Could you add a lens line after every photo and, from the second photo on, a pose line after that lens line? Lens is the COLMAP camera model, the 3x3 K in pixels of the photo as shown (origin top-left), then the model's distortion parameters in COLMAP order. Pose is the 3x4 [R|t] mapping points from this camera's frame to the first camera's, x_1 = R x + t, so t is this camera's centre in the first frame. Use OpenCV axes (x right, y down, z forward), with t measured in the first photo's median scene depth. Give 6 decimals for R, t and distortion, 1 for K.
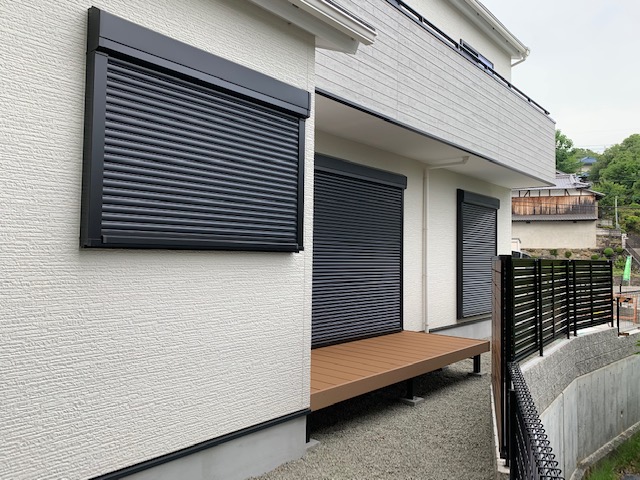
lens RADIAL K [[498.0, 0, 323.9], [0, 498.0, 238.0], [0, 0, 1]] dist [0.037030, -0.029949]
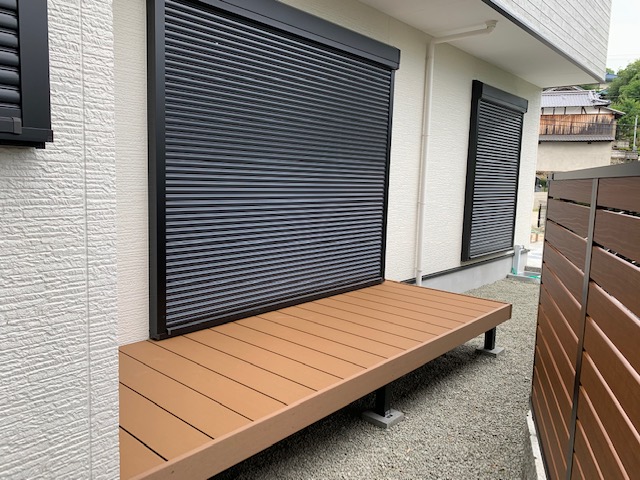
lens RADIAL K [[498.0, 0, 312.8], [0, 498.0, 237.3], [0, 0, 1]] dist [0.037030, -0.029949]
pose [[0.999590, 0.019529, -0.020924, 0.049921], [-0.015976, 0.987271, 0.158240, 0.011030], [0.023748, -0.157841, 0.987179, 0.220947]]
